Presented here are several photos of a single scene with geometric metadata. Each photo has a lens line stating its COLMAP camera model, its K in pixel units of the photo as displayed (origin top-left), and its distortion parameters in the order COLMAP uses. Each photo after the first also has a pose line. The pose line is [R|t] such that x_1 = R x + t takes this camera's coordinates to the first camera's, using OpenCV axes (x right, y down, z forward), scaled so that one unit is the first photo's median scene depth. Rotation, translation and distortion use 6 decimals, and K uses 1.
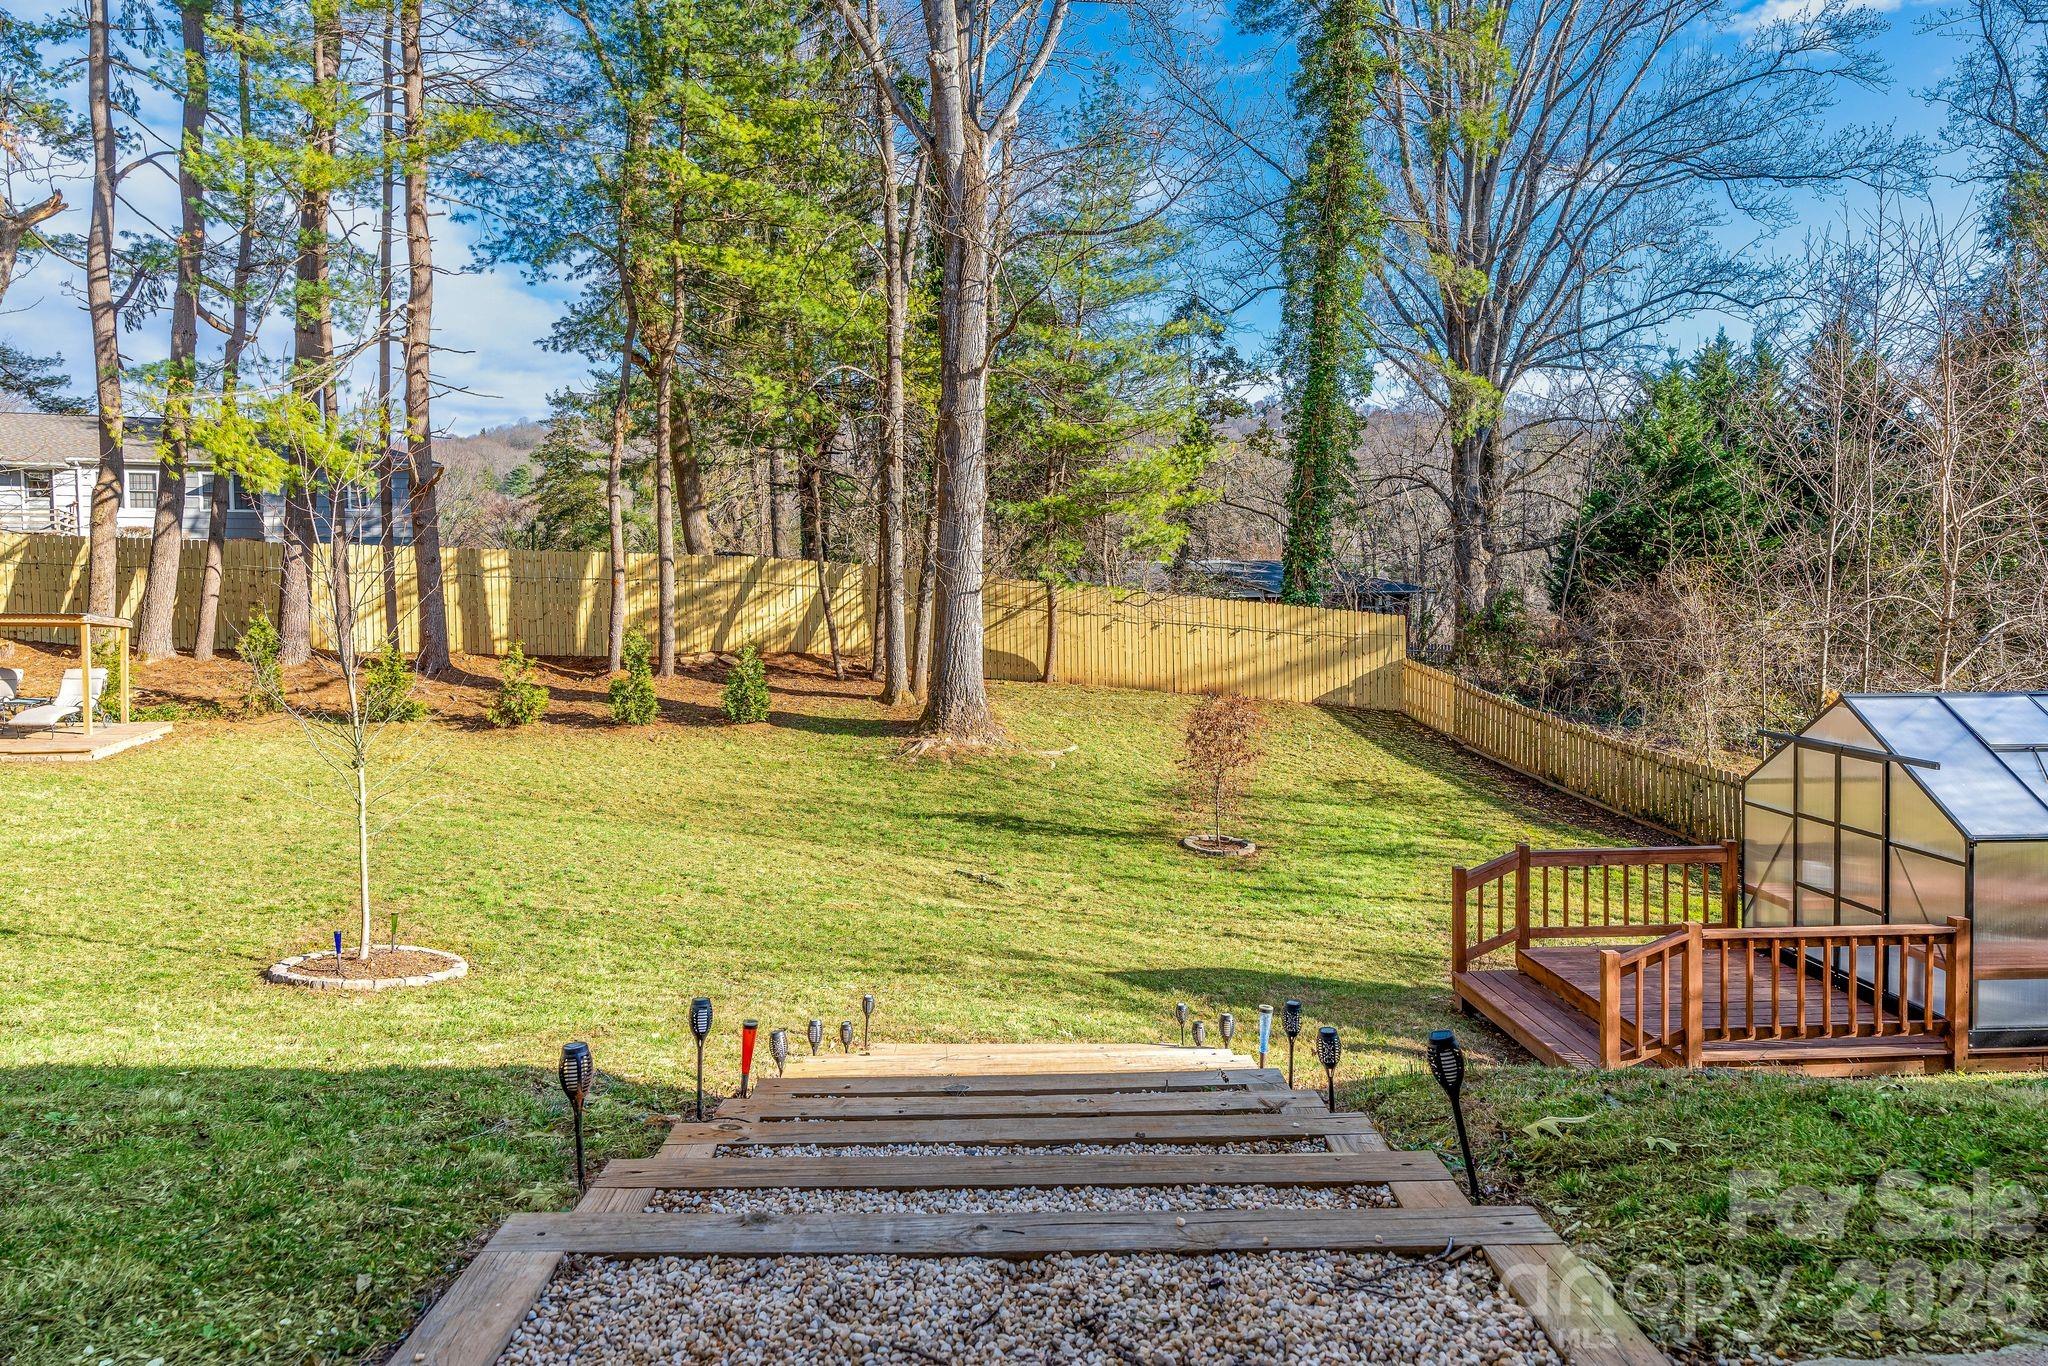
lens RADIAL K [[1306.5, 0, 1058.4], [0, 1306.5, 641.5], [0, 0, 1]] dist [0.000427, 0.002375]
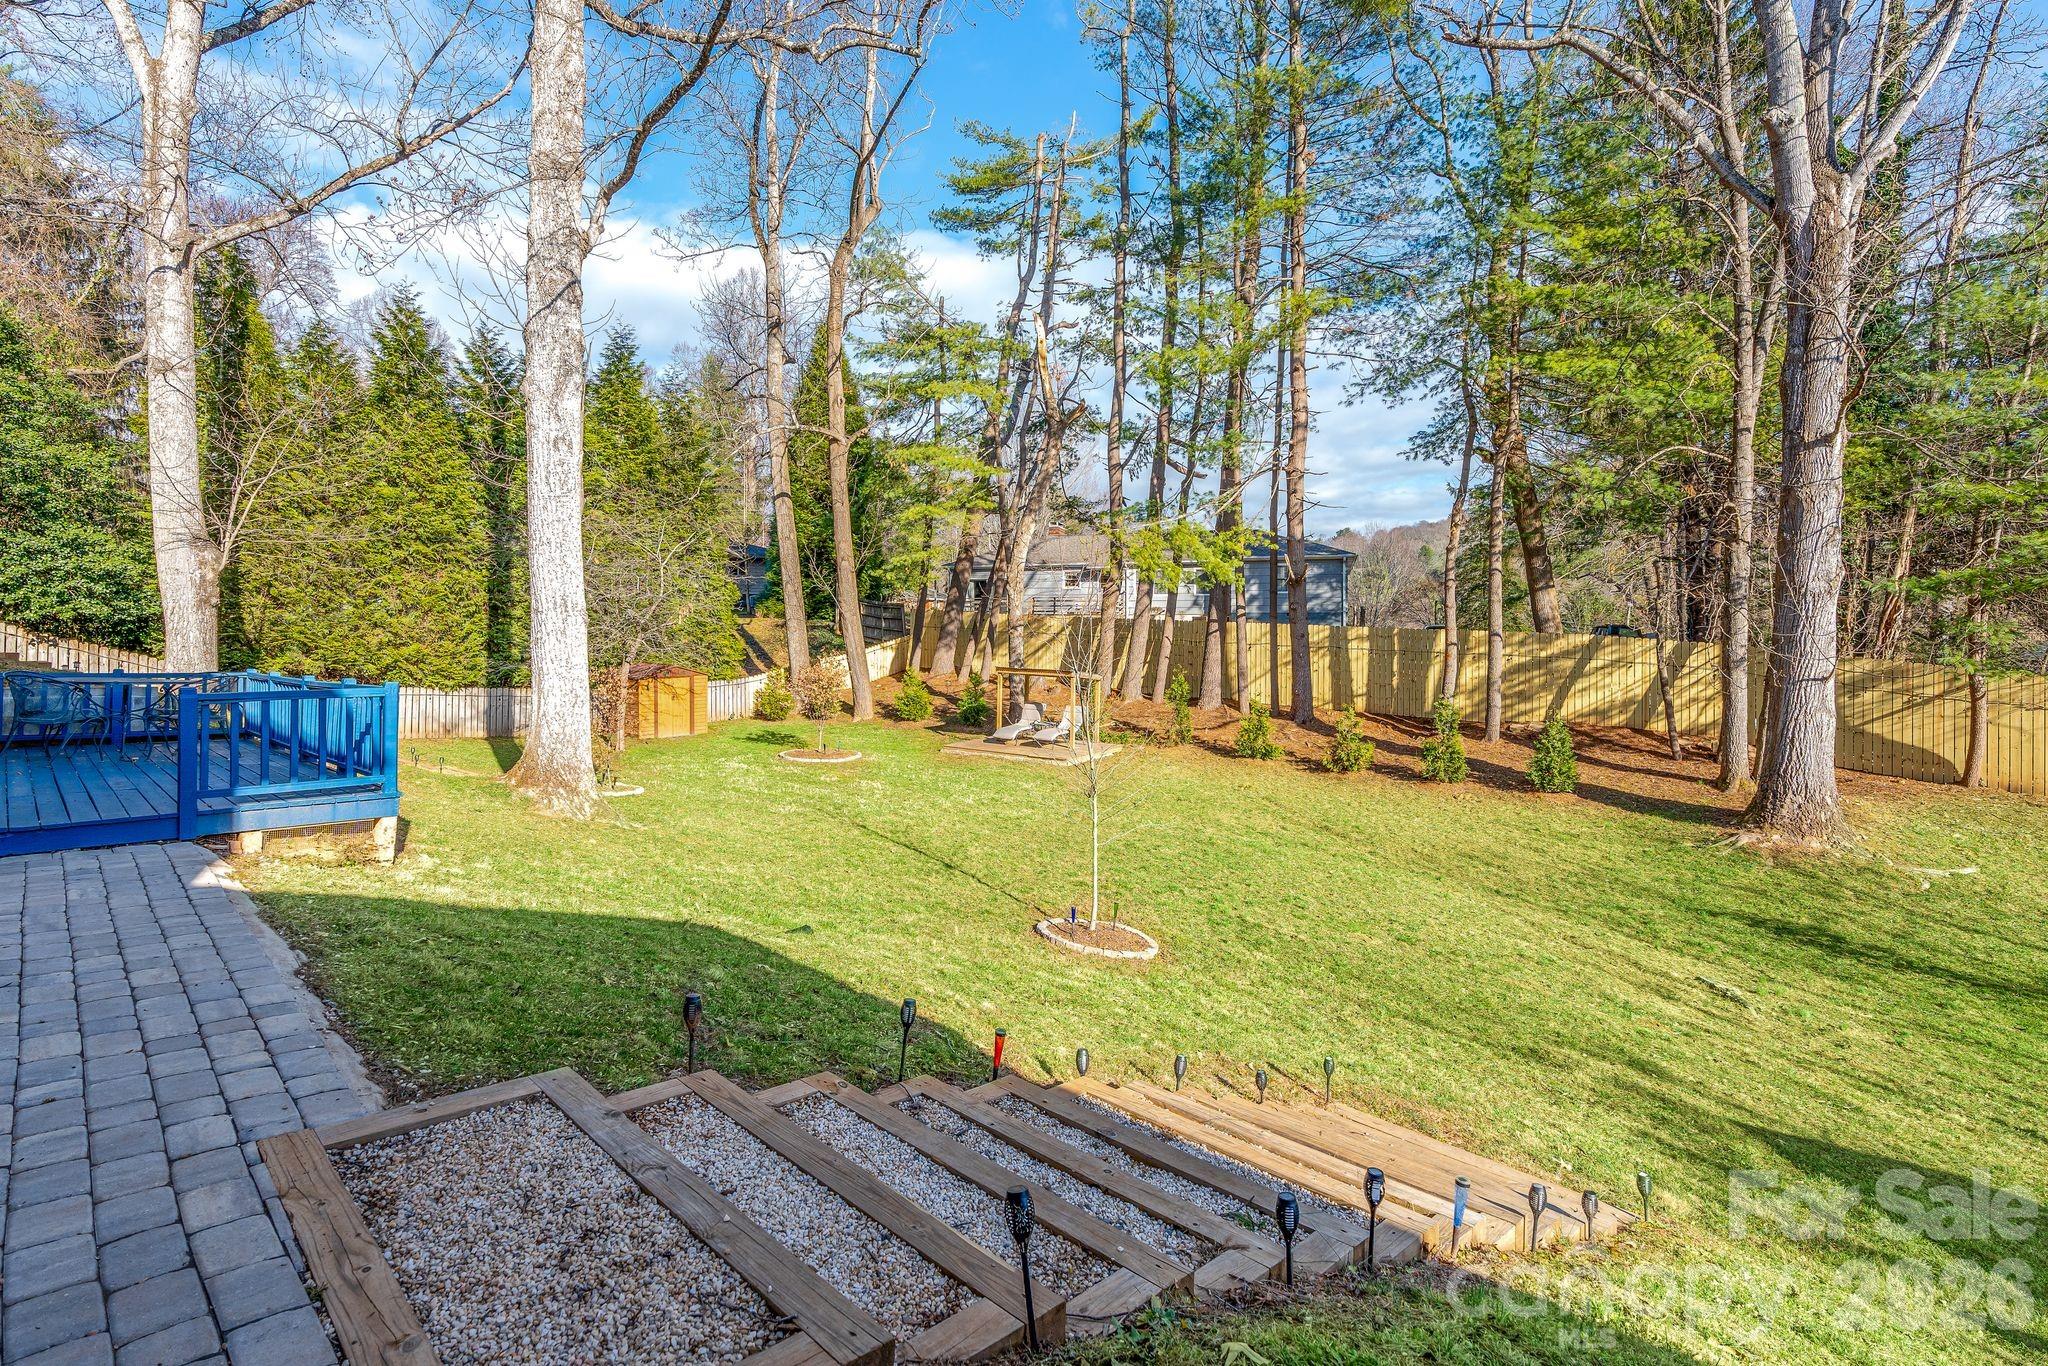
lens RADIAL K [[1086.0, 0, 930.4], [0, 1086.0, 663.6], [0, 0, 1]] dist [-0.002296, 0.000044]
pose [[0.636164, 0.031293, -0.770919, 0.111308], [-0.048063, 0.998844, 0.000883, -0.017573], [0.770055, 0.036491, 0.636933, 0.037608]]
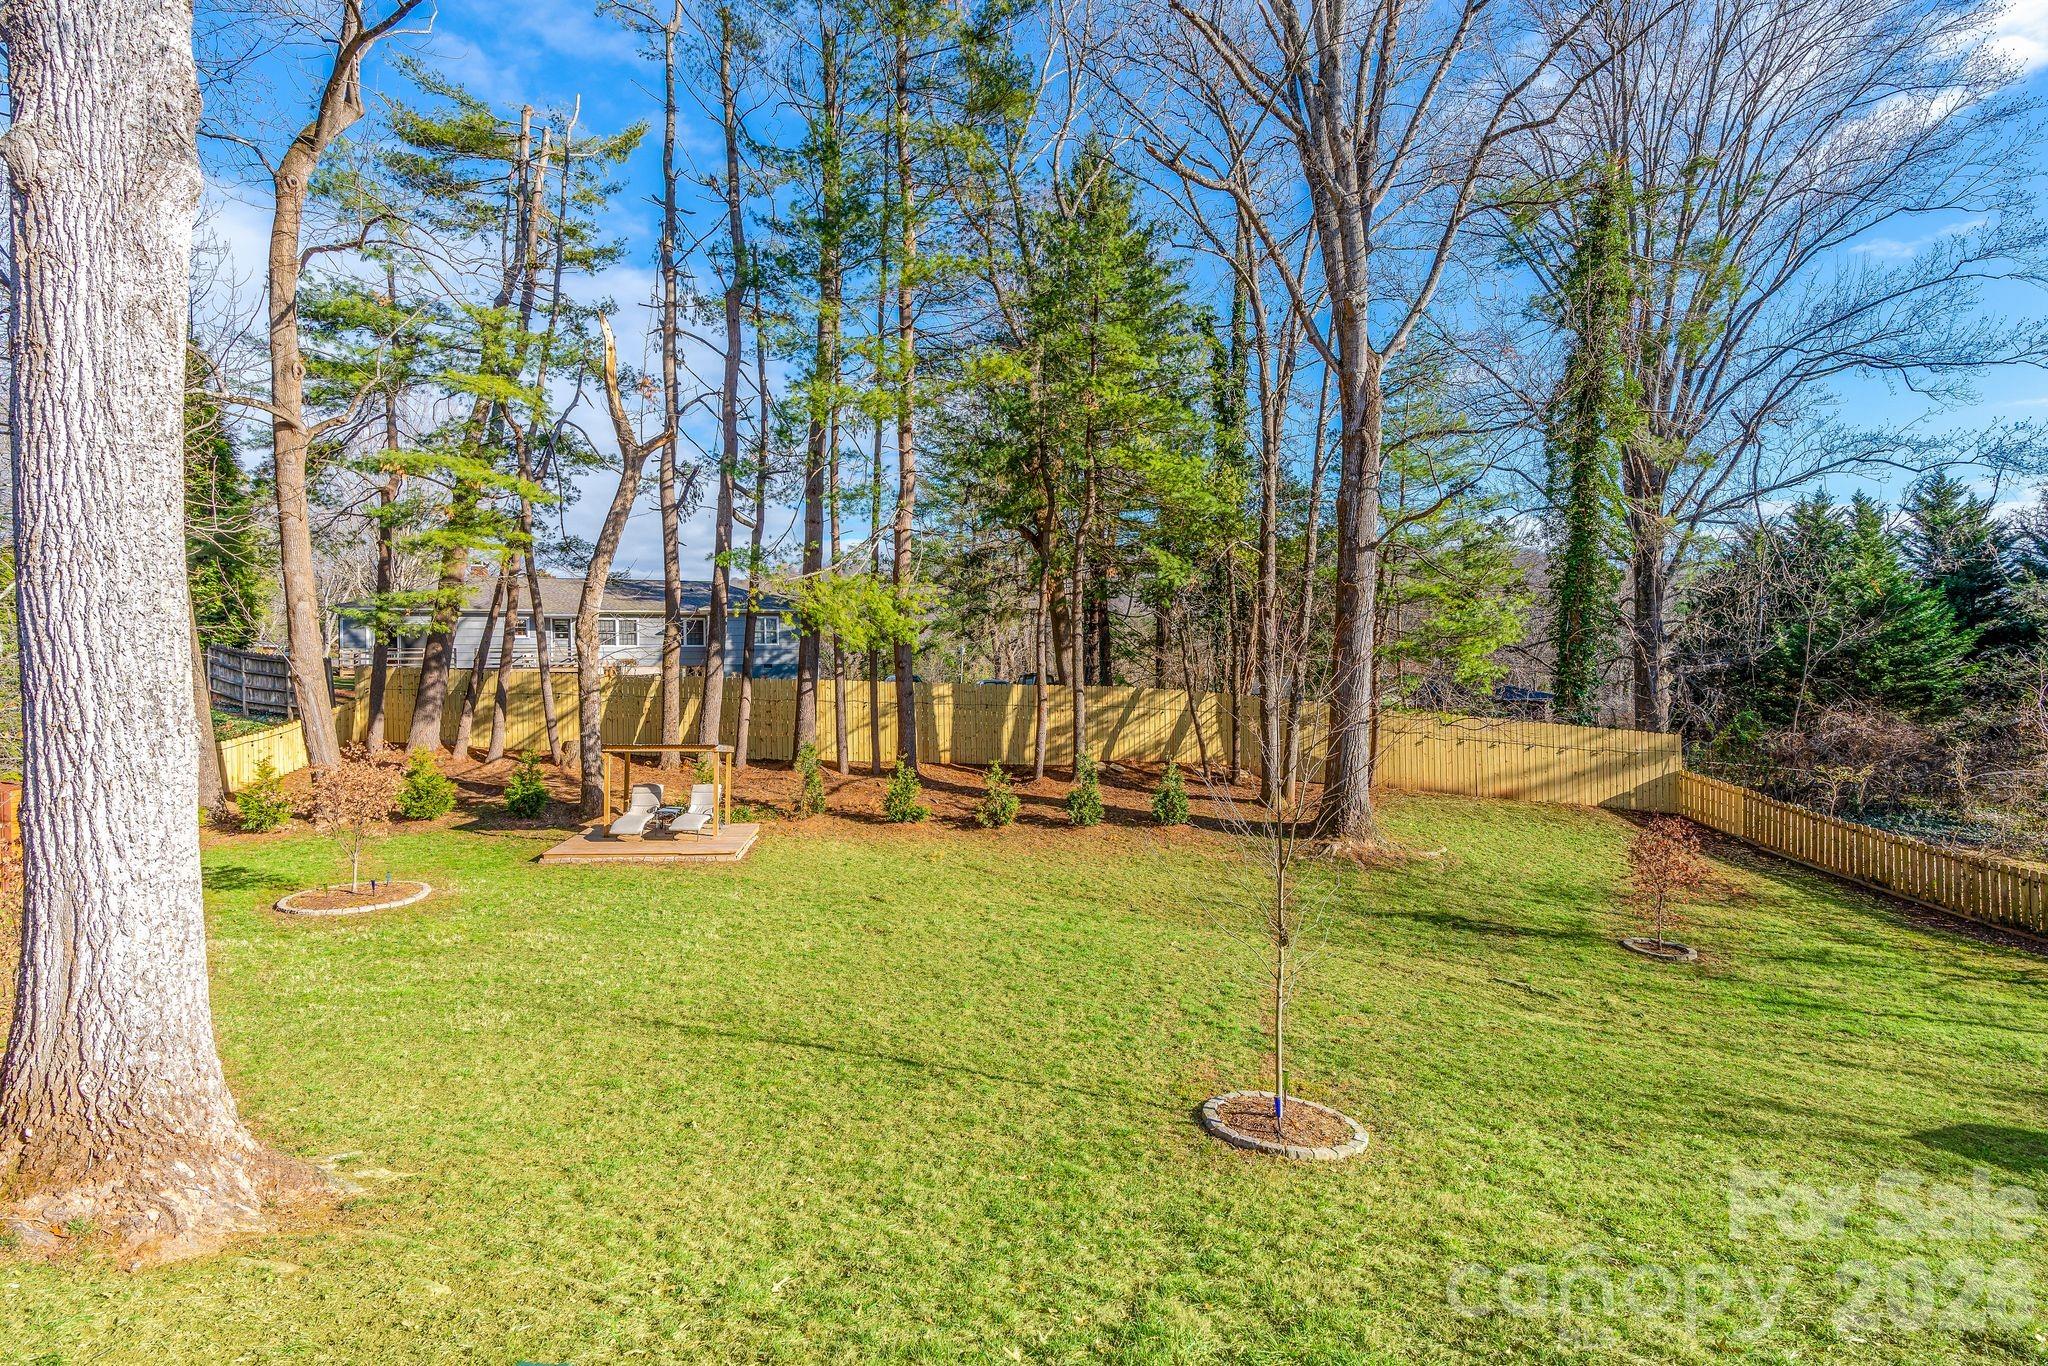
lens RADIAL K [[944.7, 0, 1024.0], [0, 944.7, 683.0], [0, 0, 1]] dist [0.000837, -0.000068]
pose [[0.994229, -0.003586, -0.107219, -0.263818], [-0.000287, 0.999349, -0.036077, -0.038587], [0.107279, 0.035899, 0.993581, 0.069417]]
